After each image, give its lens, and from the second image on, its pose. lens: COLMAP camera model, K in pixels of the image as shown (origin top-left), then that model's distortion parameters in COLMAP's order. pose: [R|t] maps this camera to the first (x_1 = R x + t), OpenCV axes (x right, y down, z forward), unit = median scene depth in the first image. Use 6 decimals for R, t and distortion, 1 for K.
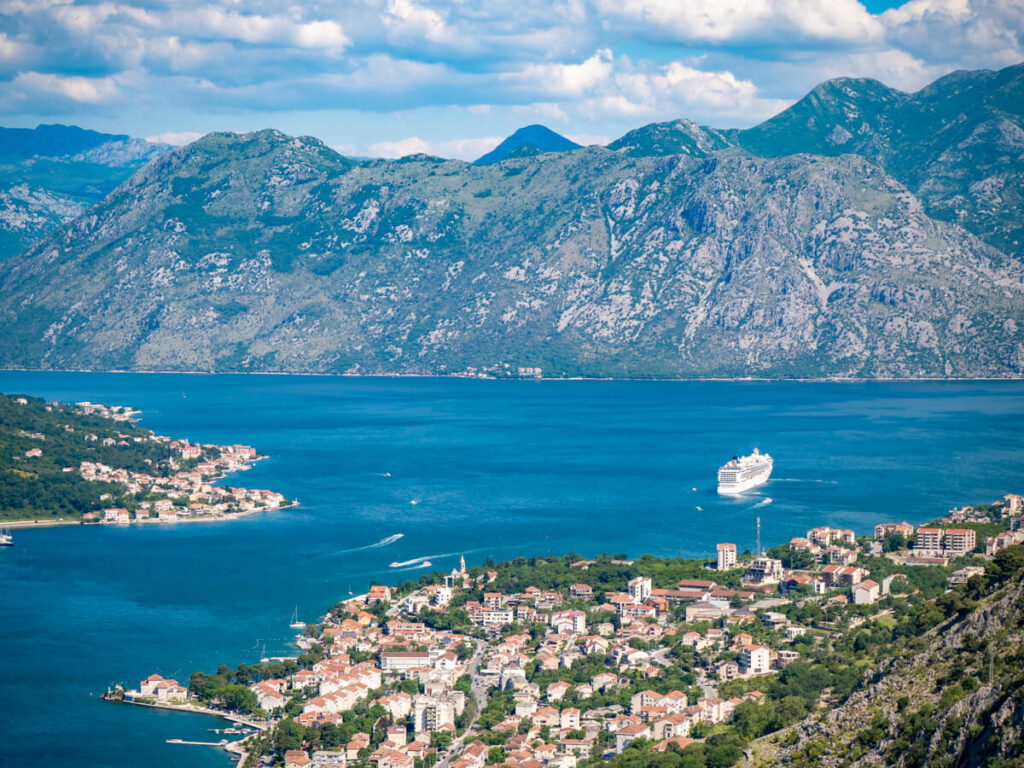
lens RADIAL K [[2639.6, 0, 556.8], [0, 2639.6, 403.1], [0, 0, 1]] dist [-0.050321, -0.579399]
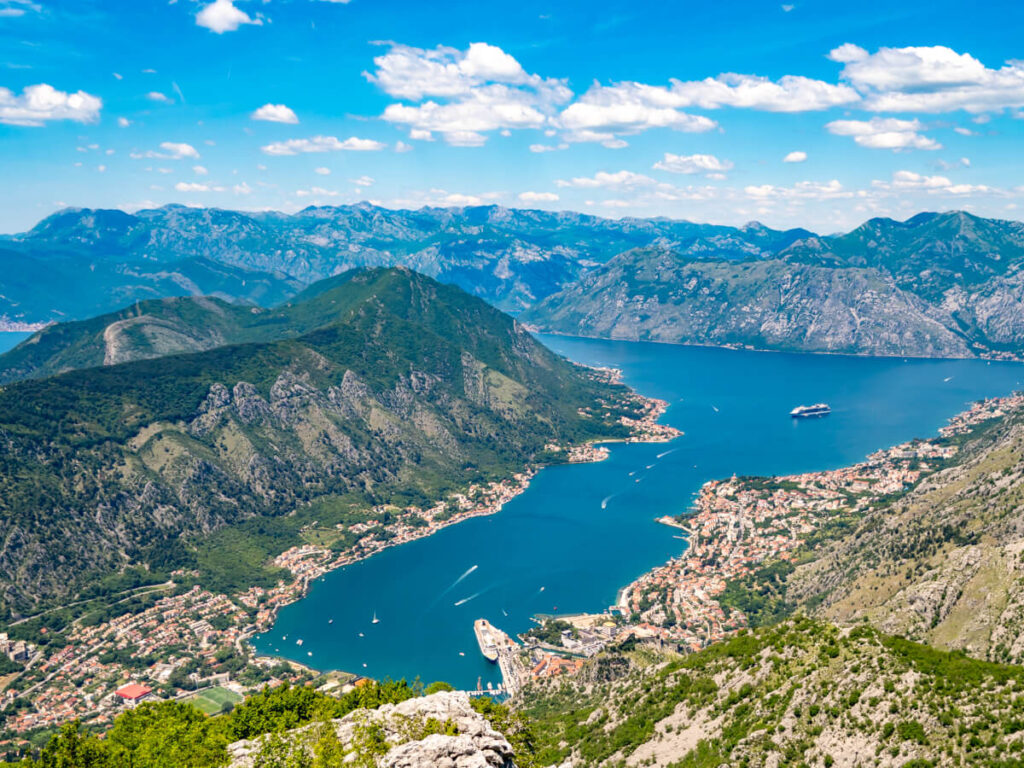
lens RADIAL K [[1054.3, 0, 512.0], [0, 1054.3, 384.0], [0, 0, 1]] dist [-0.004534, -0.002281]
pose [[0.973891, 0.040465, -0.223383, -0.008663], [-0.022613, 0.996384, 0.081904, -0.121862], [0.225889, -0.074714, 0.971284, -0.363405]]
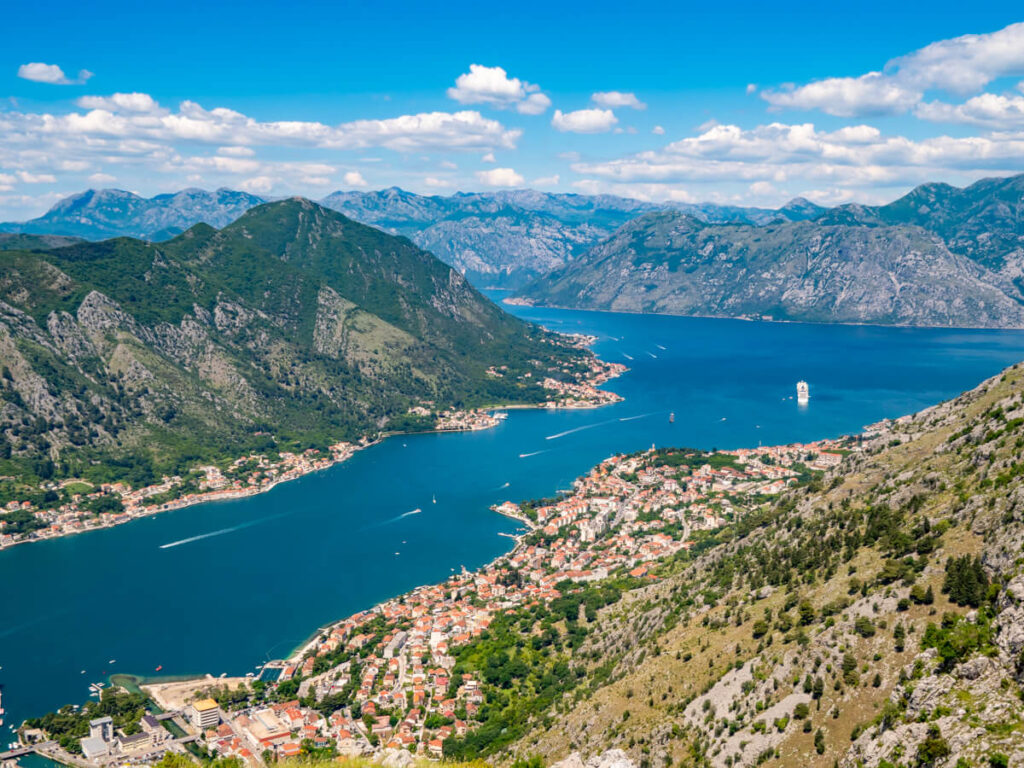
lens RADIAL K [[1066.8, 0, 503.2], [0, 1066.8, 380.3], [0, 0, 1]] dist [0.001669, -0.012109]
pose [[0.958110, 0.044427, -0.282934, 0.075700], [-0.022720, 0.996572, 0.079548, -0.055267], [0.285498, -0.069787, 0.955835, -0.040369]]
